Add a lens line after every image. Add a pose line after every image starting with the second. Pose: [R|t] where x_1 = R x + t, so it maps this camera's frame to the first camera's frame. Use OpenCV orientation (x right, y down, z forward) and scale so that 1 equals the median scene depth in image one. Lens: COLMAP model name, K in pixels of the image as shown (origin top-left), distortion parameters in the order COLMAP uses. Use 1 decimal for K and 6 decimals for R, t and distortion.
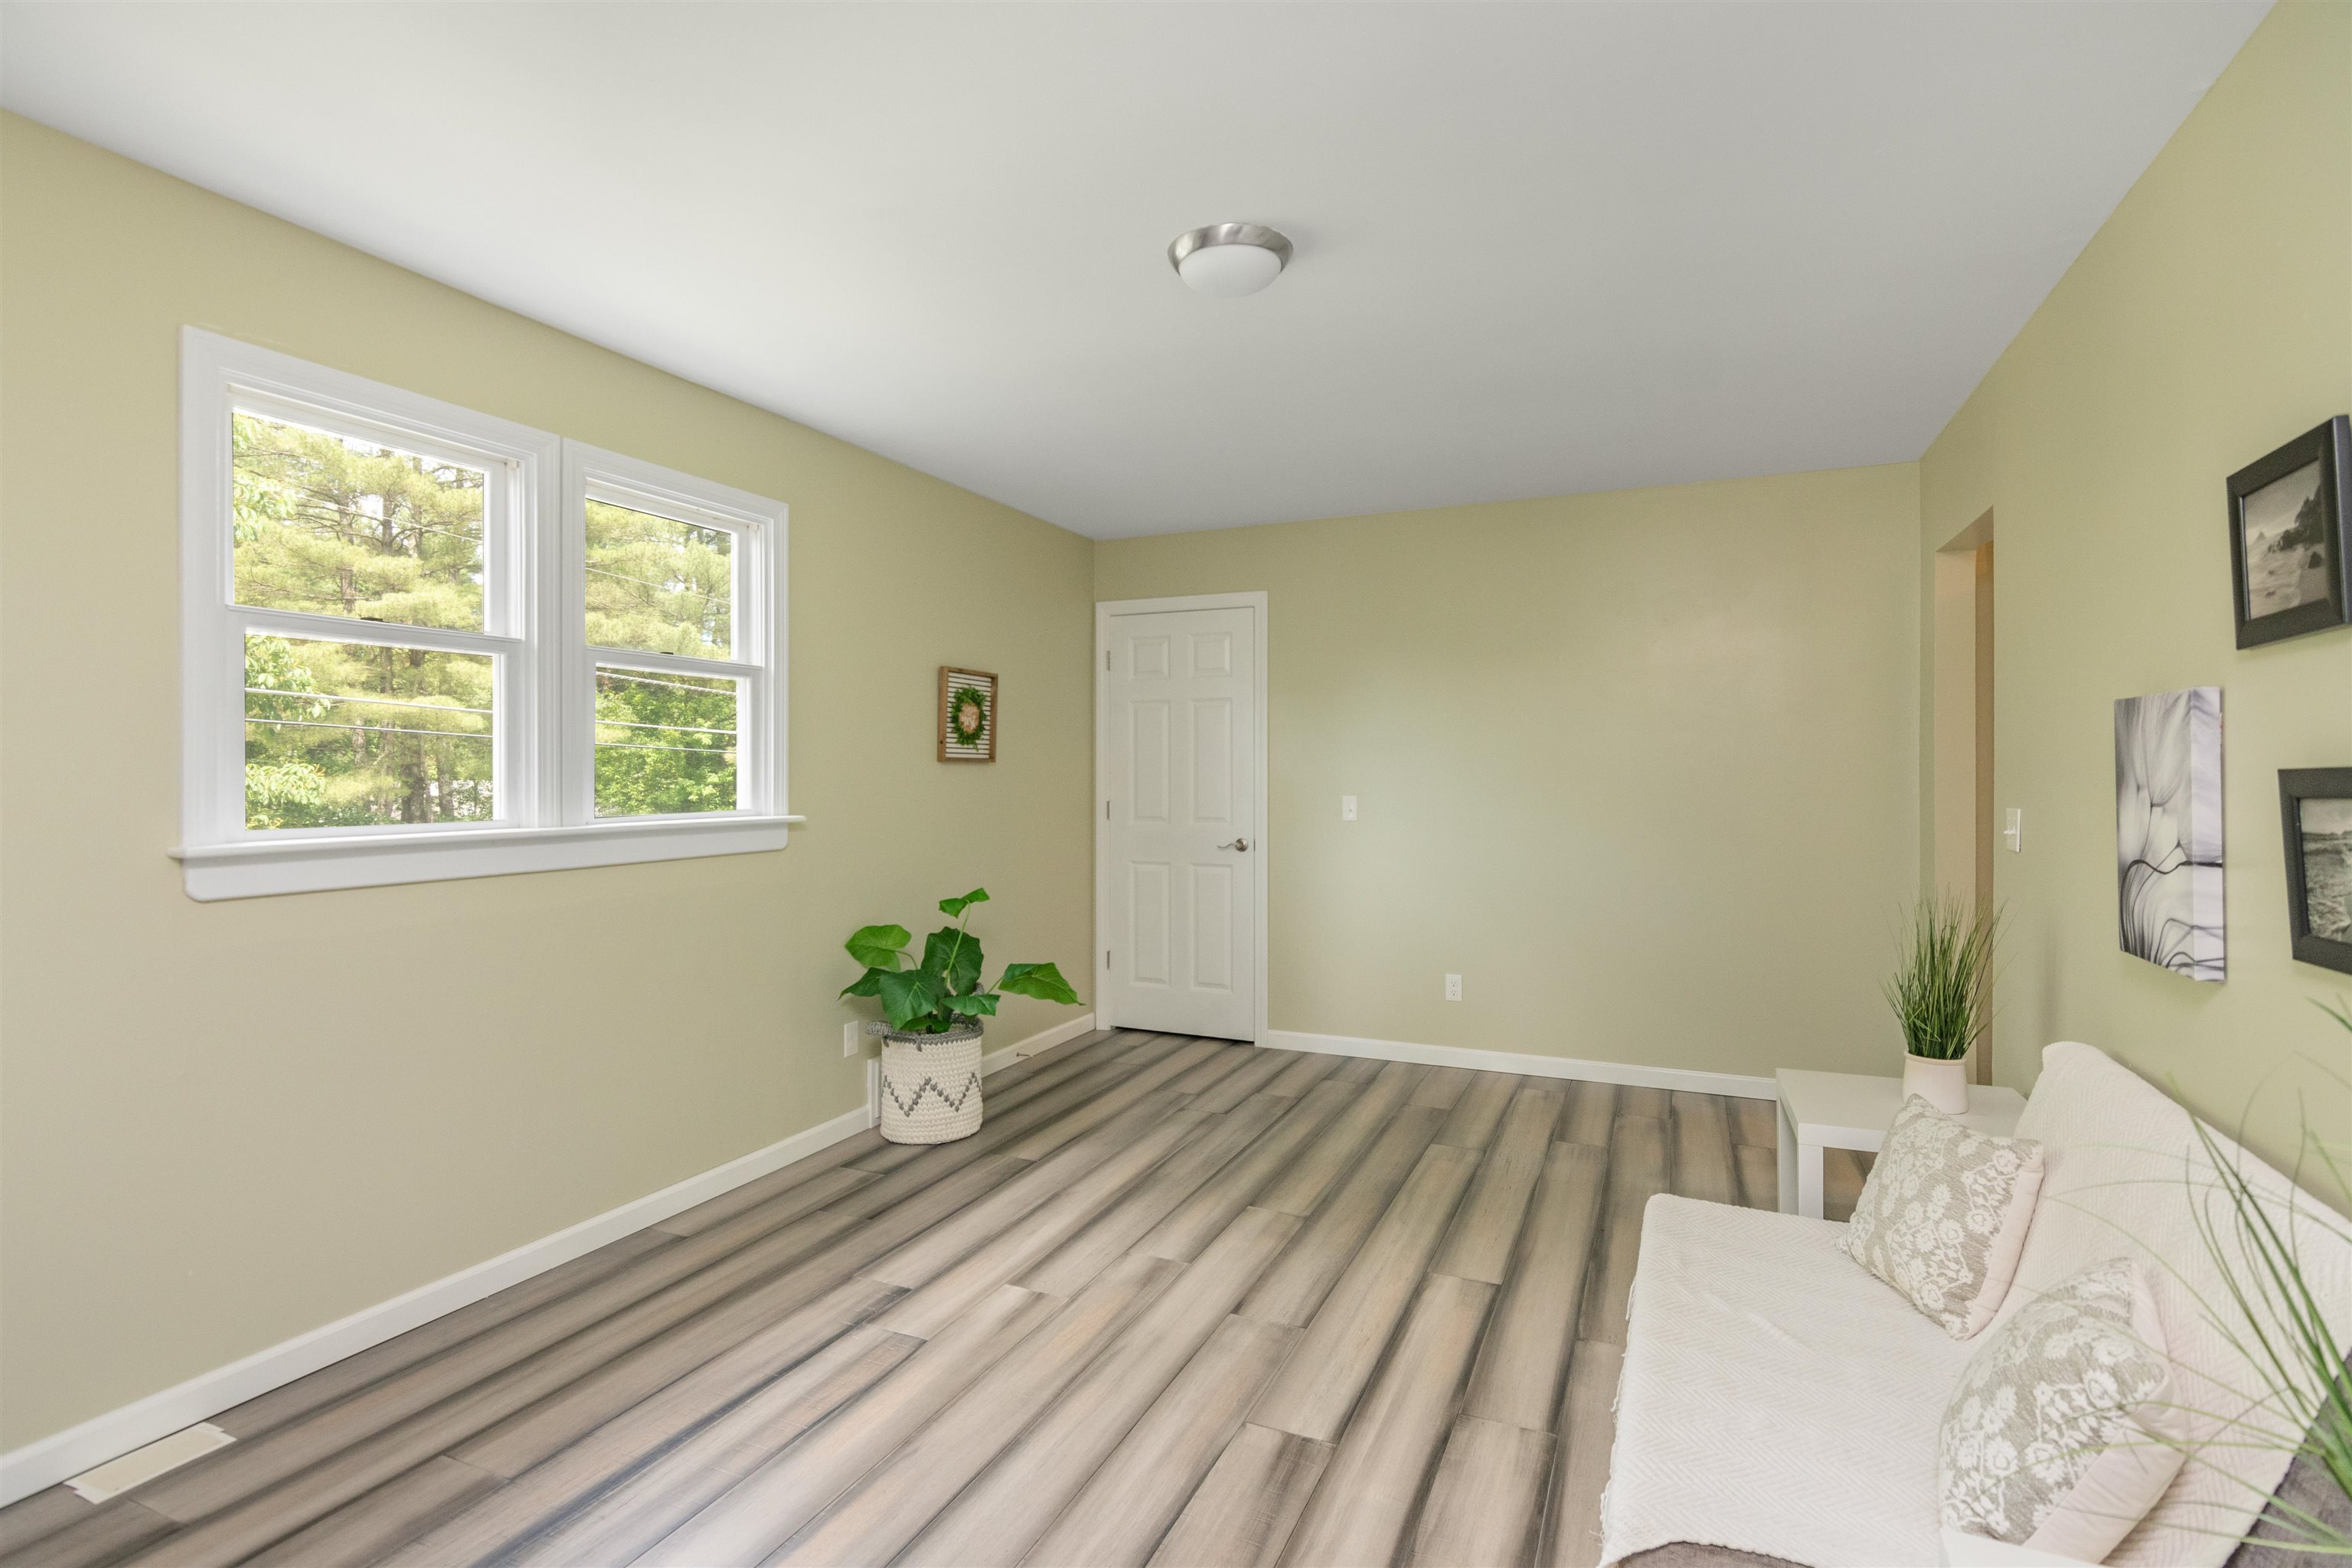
lens RADIAL K [[1139.6, 0, 1177.2], [0, 1139.6, 772.6], [0, 0, 1]] dist [-0.010625, 0.002231]
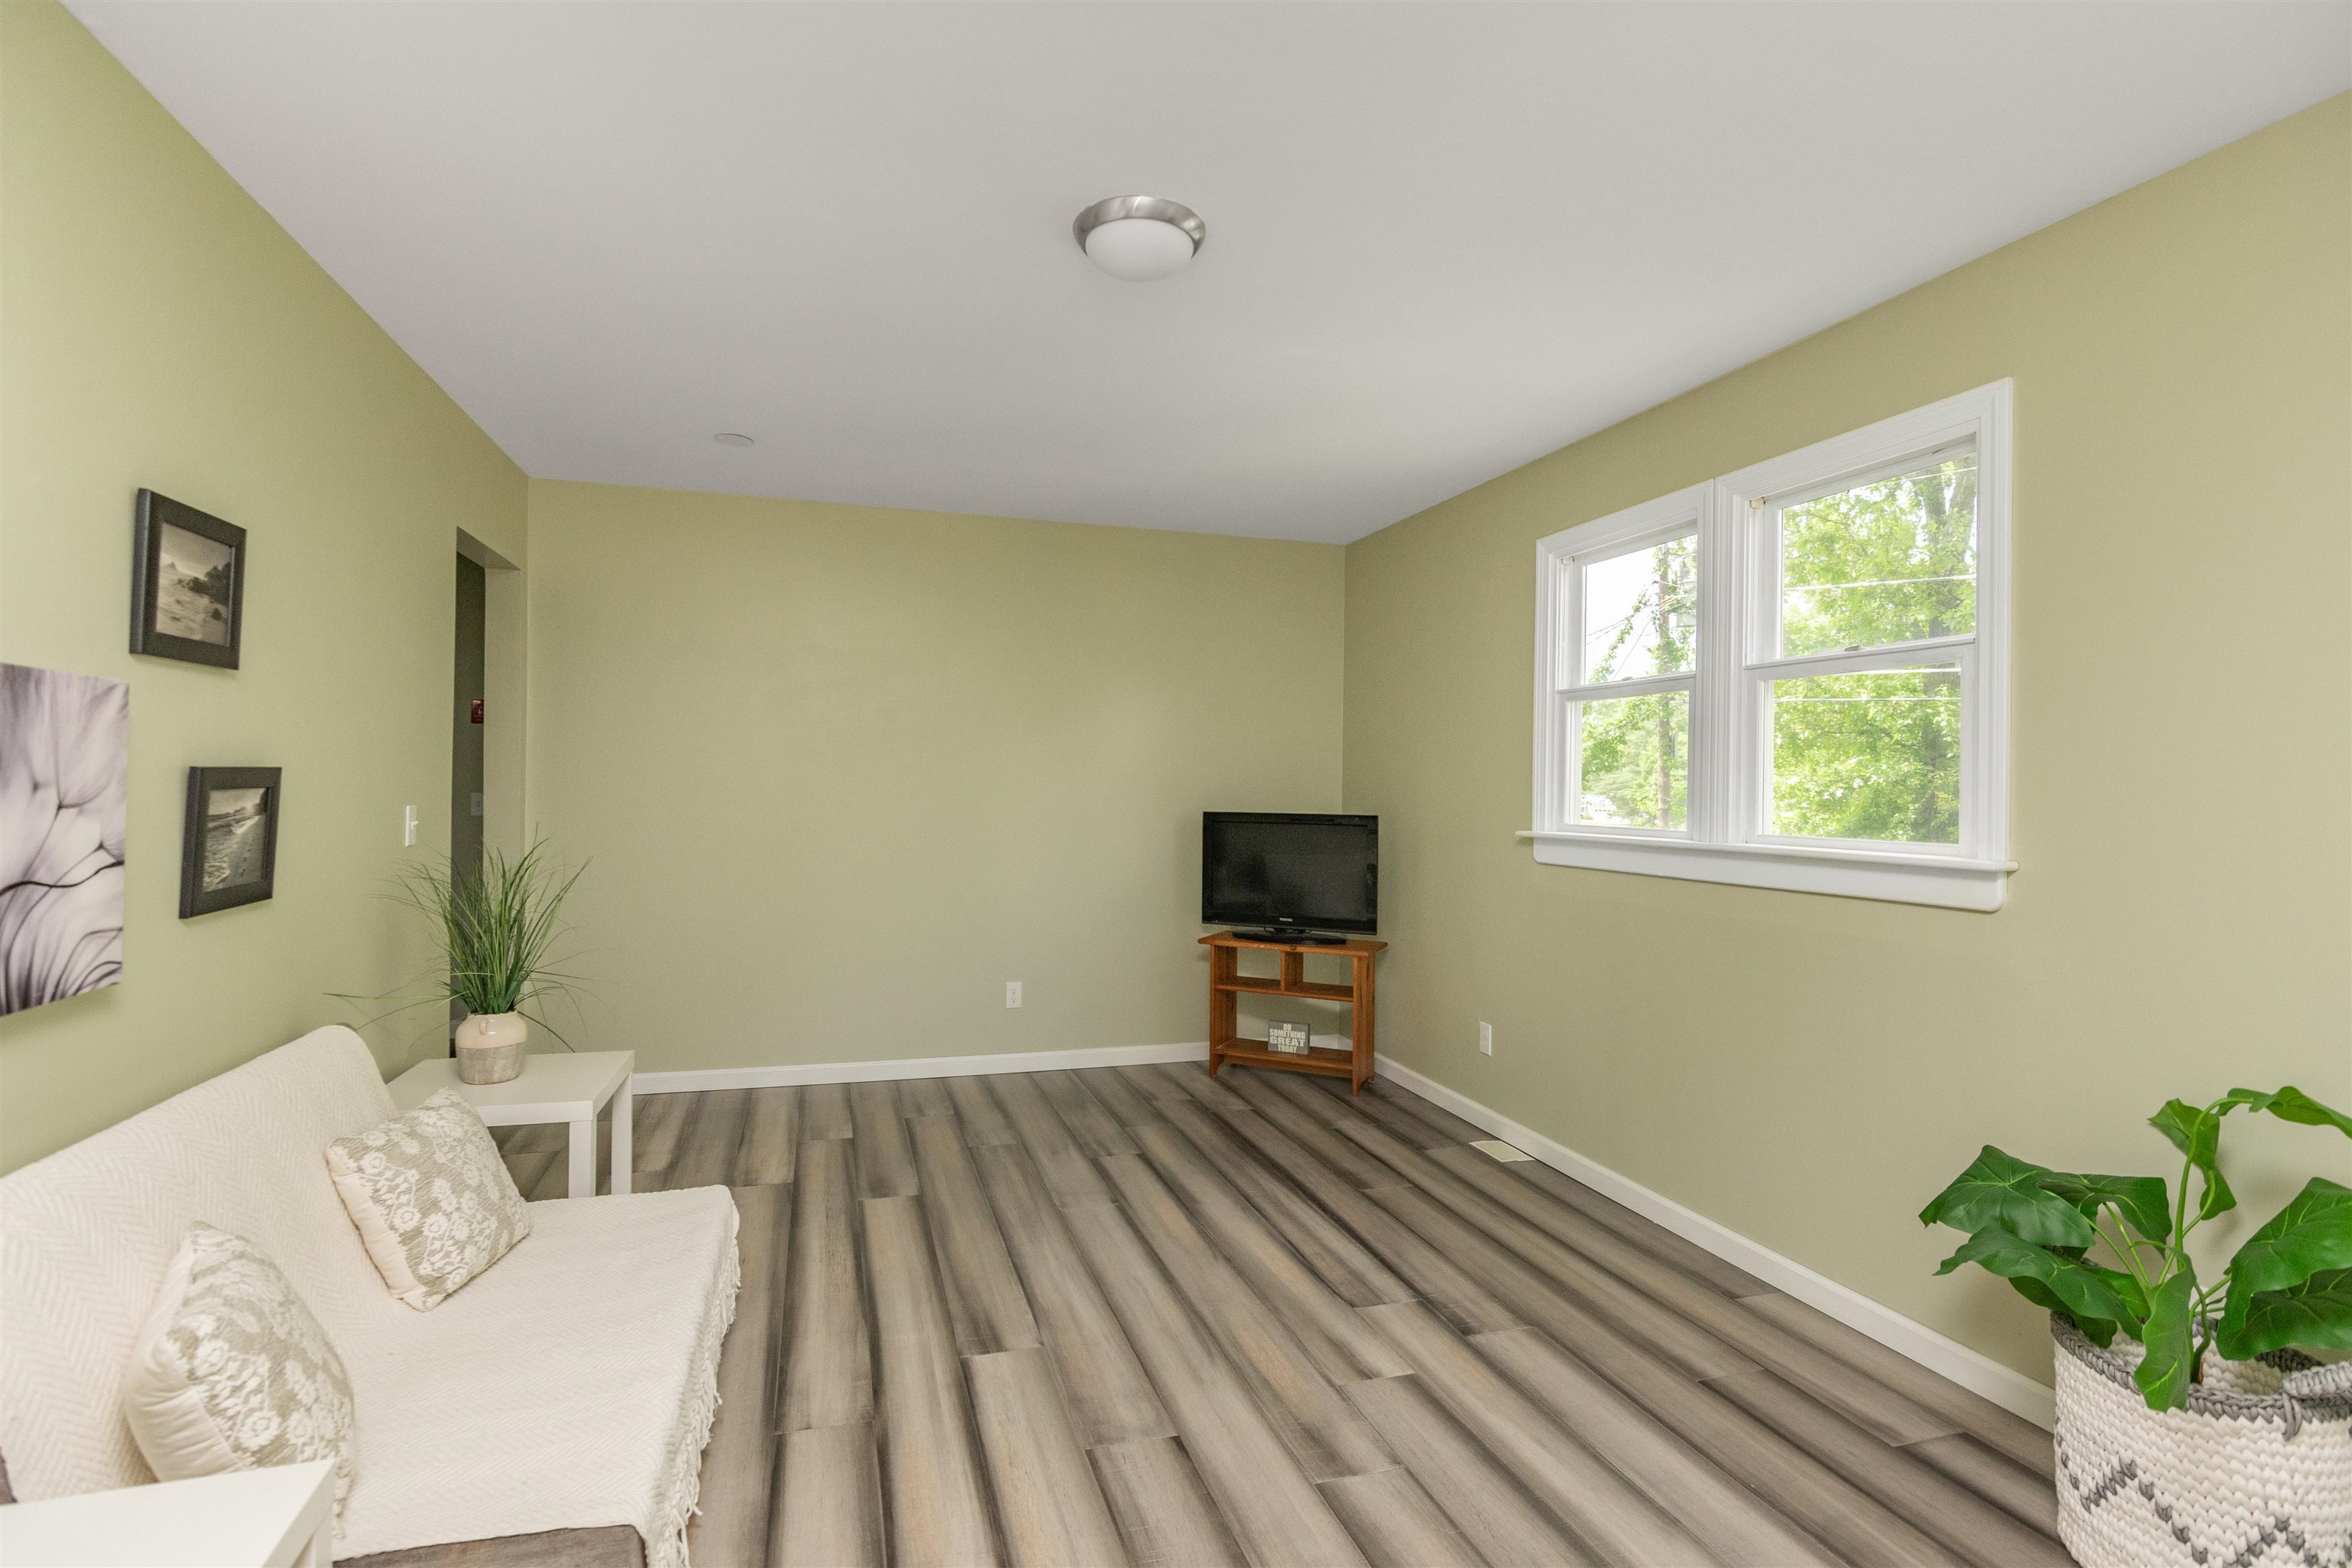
lens RADIAL K [[1139.6, 0, 1175.2], [0, 1139.6, 789.3], [0, 0, 1]] dist [-0.010625, 0.002231]
pose [[-0.758342, -0.008763, -0.651797, 0.739708], [-0.013153, 0.999912, 0.001860, 0.003689], [0.651724, 0.009984, -0.758391, 2.025594]]
